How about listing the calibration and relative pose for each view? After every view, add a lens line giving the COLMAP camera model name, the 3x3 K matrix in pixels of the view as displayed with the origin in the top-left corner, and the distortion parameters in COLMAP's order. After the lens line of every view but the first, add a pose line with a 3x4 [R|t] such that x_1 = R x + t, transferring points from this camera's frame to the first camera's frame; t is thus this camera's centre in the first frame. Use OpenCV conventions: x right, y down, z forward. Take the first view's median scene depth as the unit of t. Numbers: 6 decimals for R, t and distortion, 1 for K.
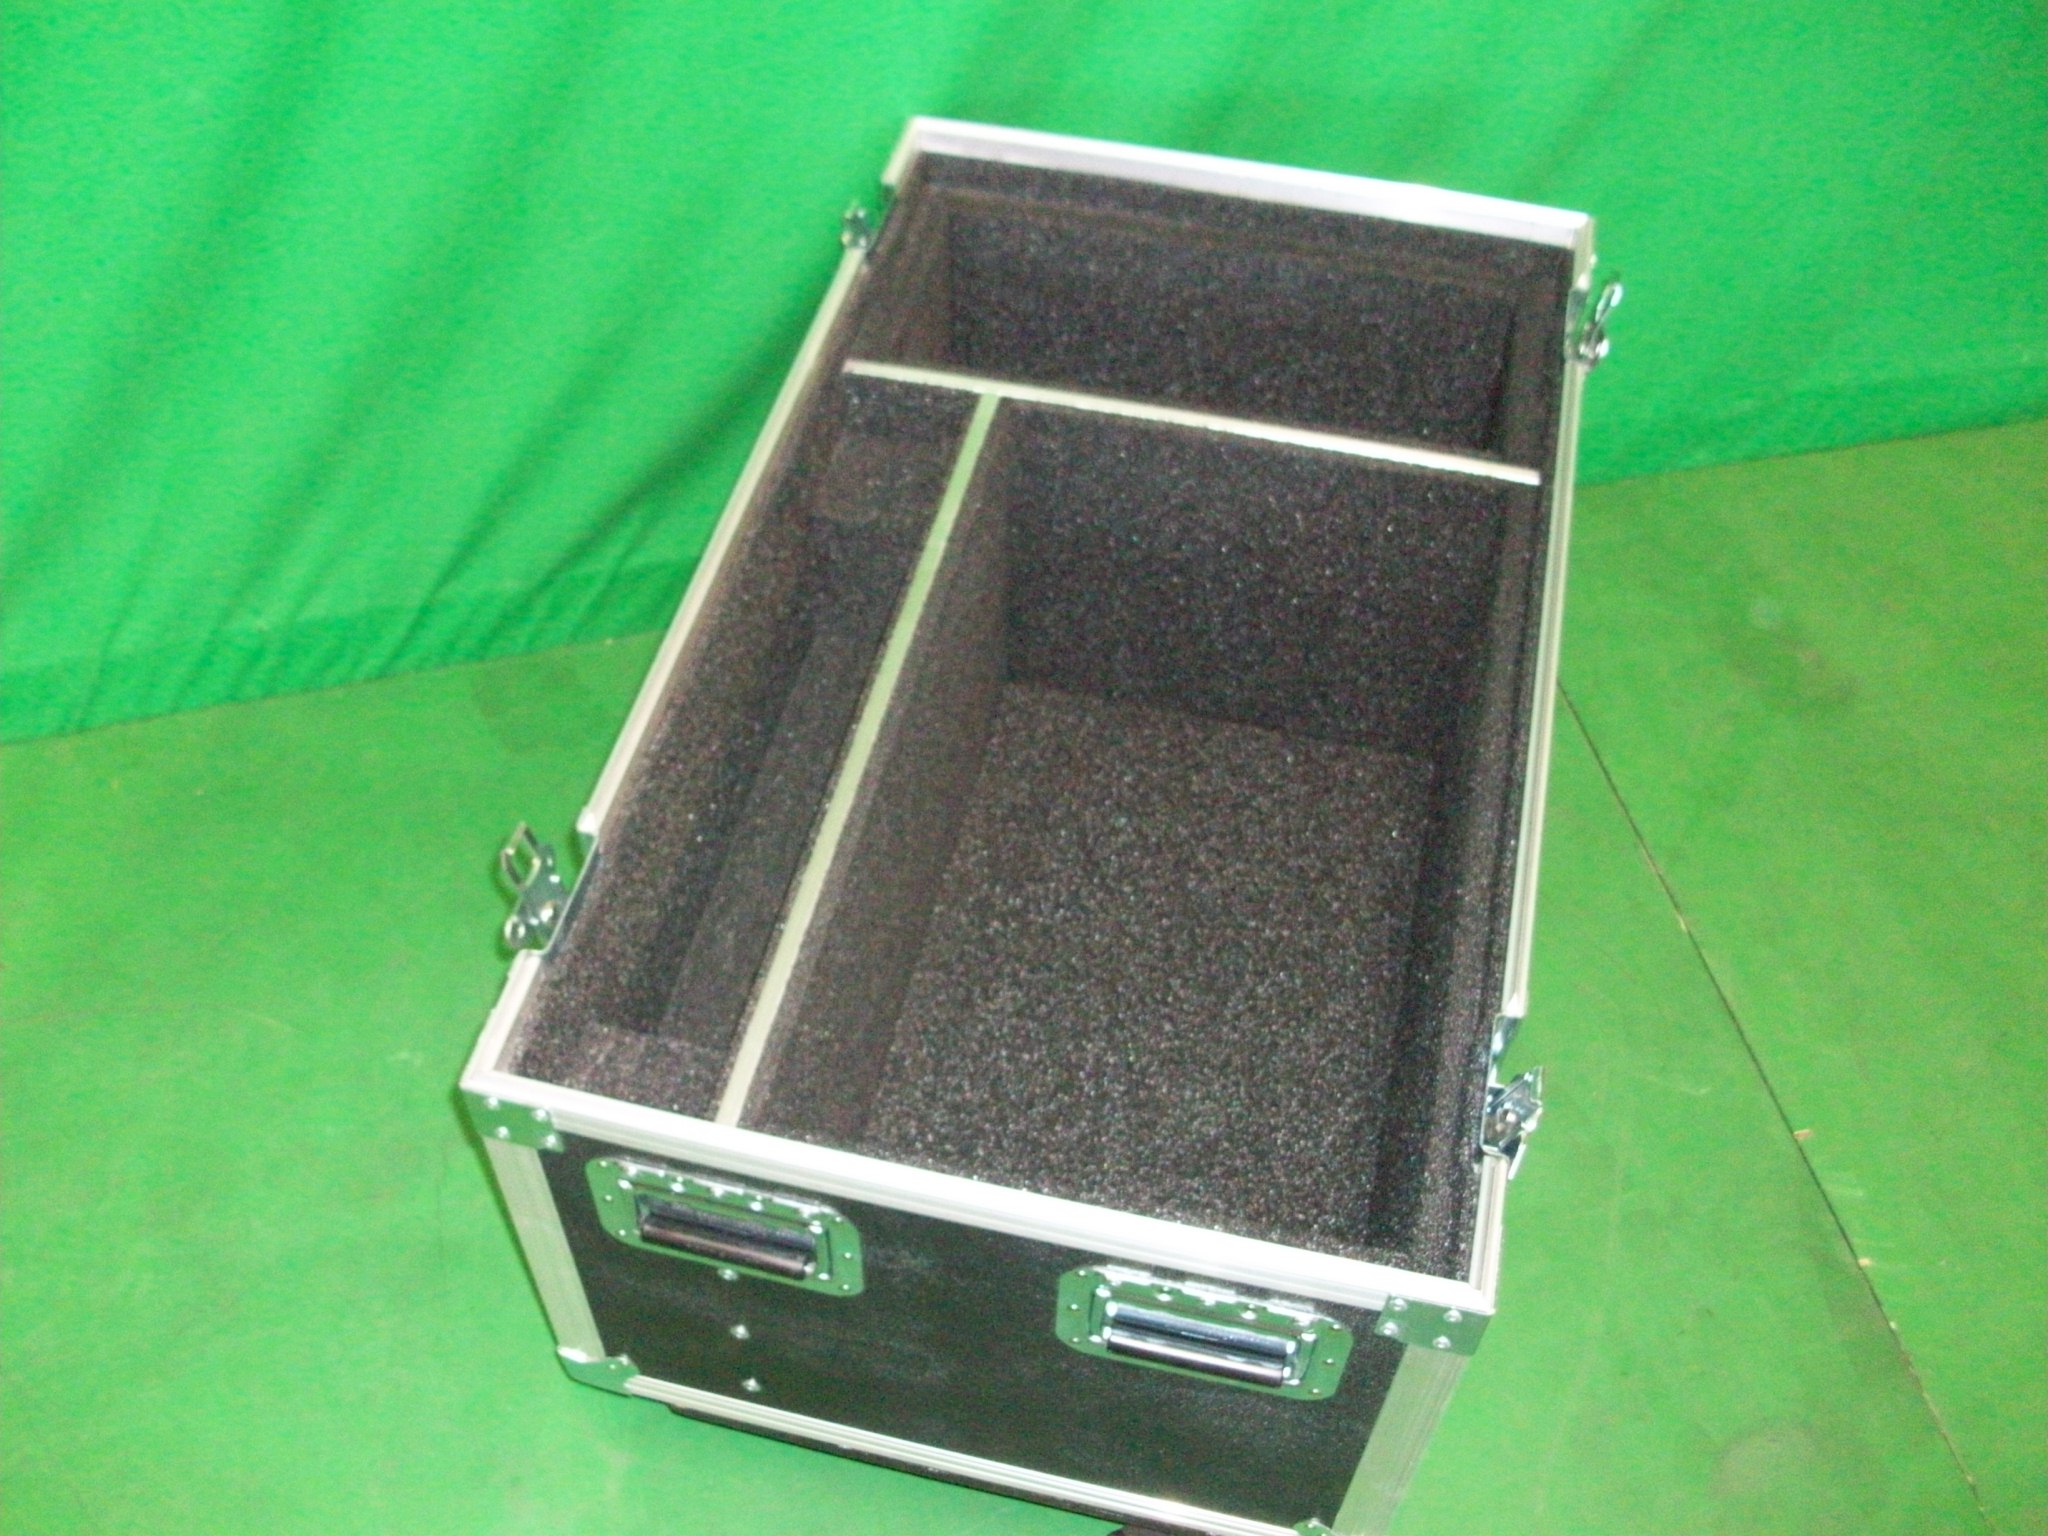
lens RADIAL K [[2045.9, 0, 986.8], [0, 2045.9, 765.5], [0, 0, 1]] dist [-0.100921, -0.002545]
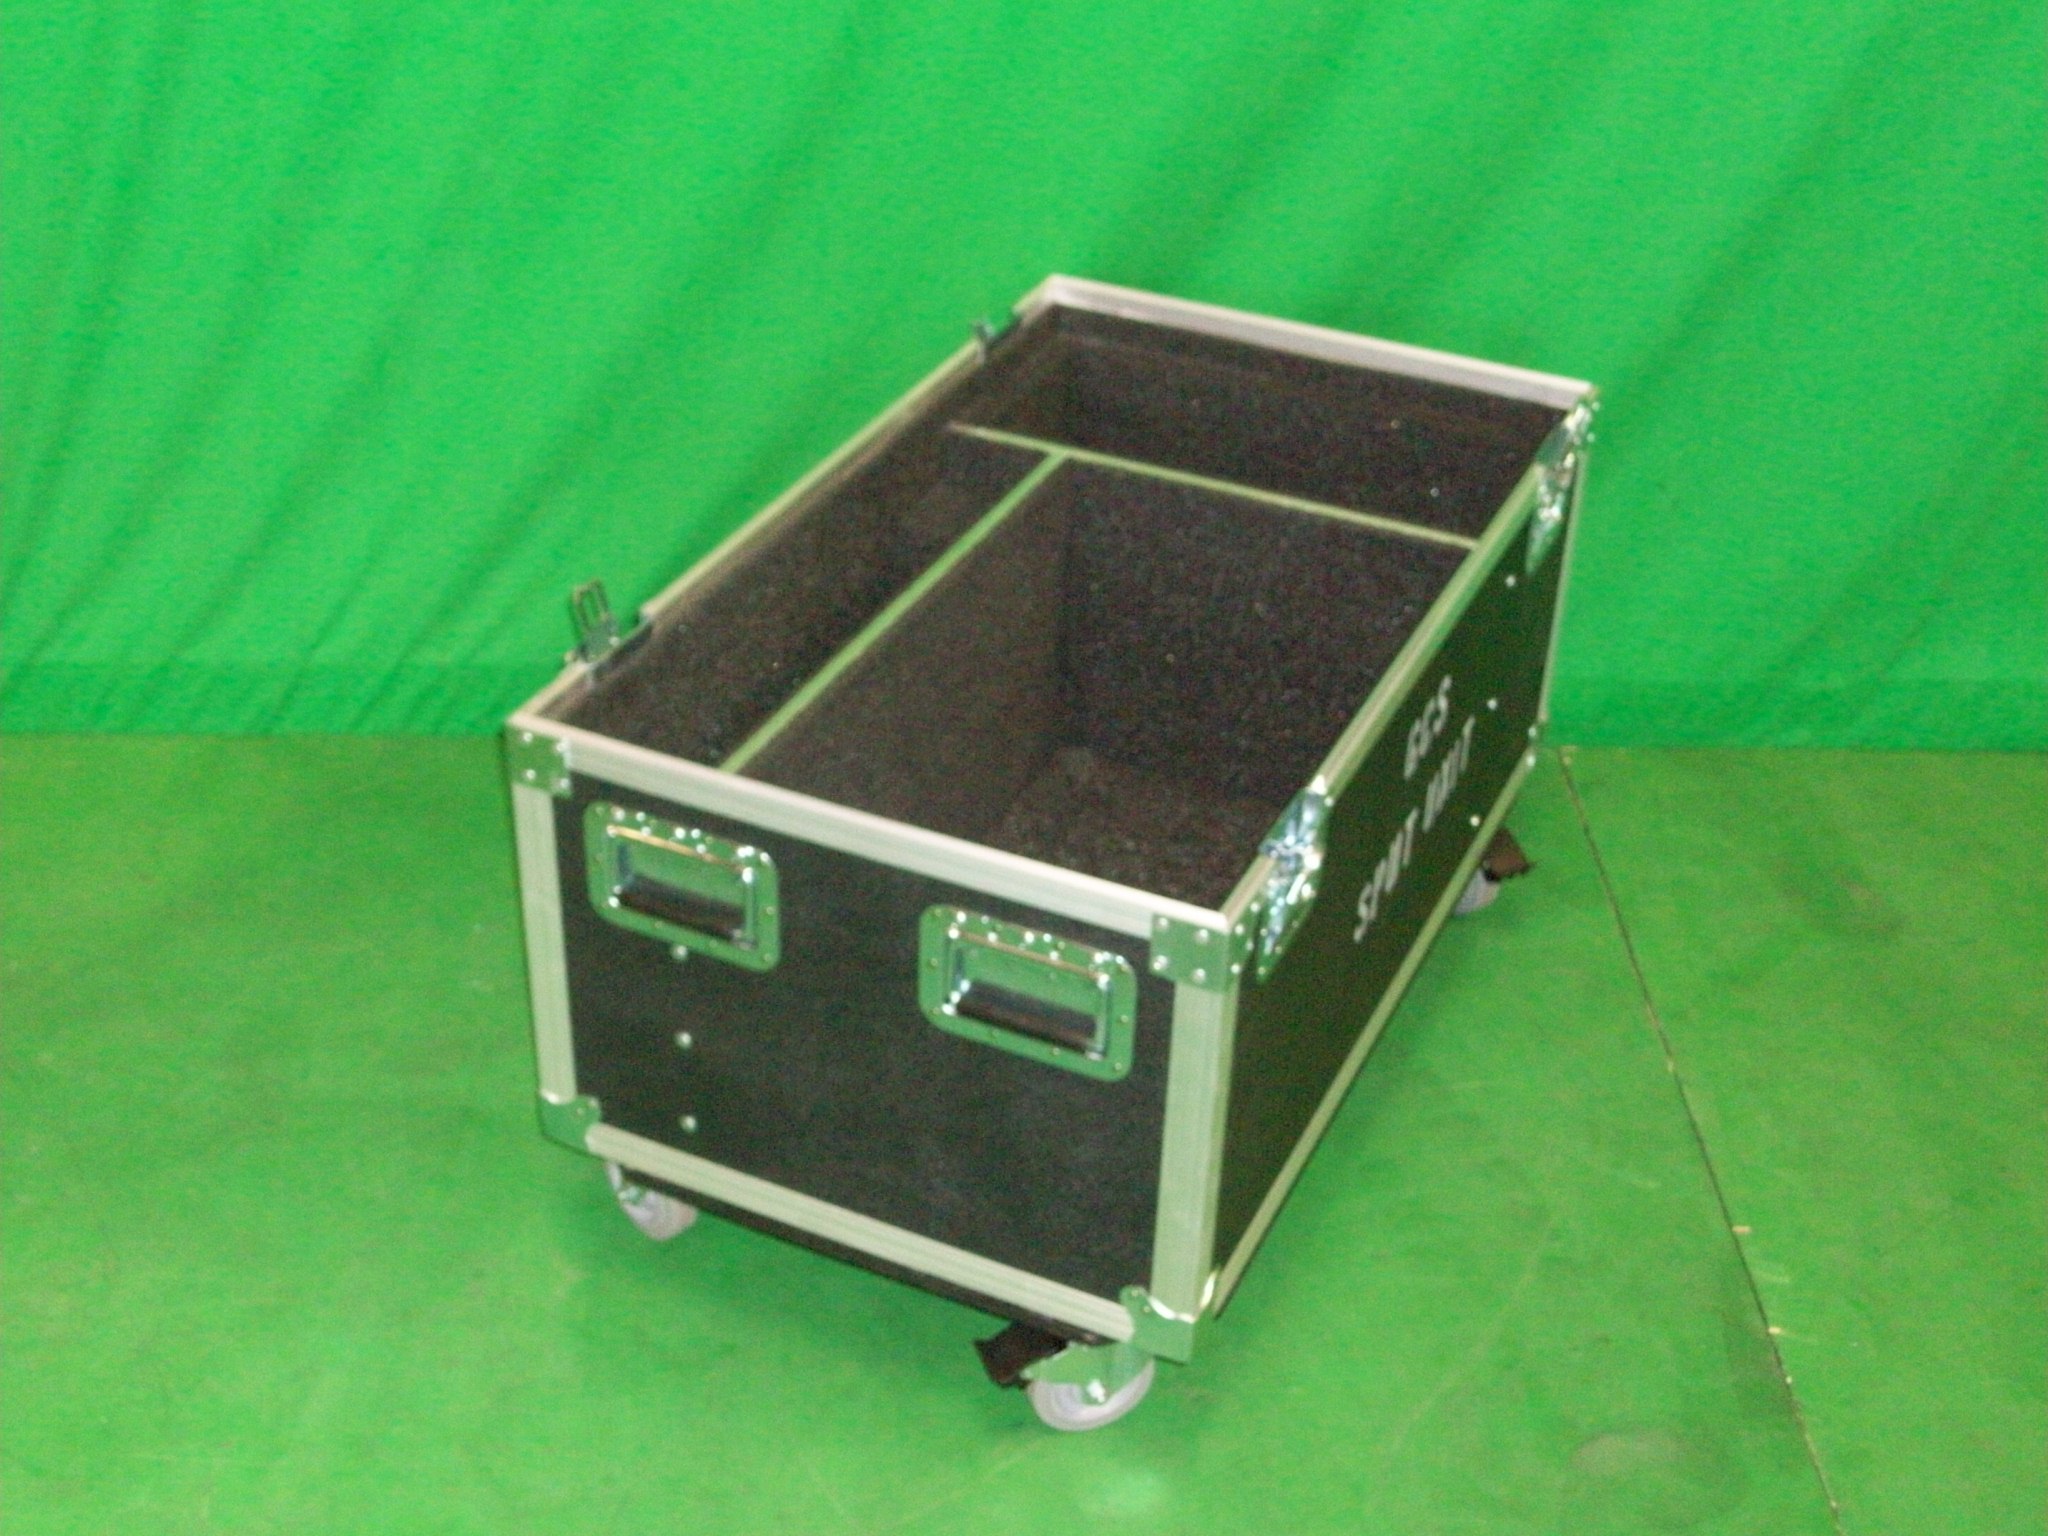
lens RADIAL K [[2551.5, 0, 1024.0], [0, 2551.5, 768.0], [0, 0, 1]] dist [0.017070, -0.433022]
pose [[0.980490, 0.124158, -0.152394, 0.225723], [-0.165236, 0.940518, -0.296856, 0.428458], [0.106473, 0.316245, 0.942684, -0.360127]]
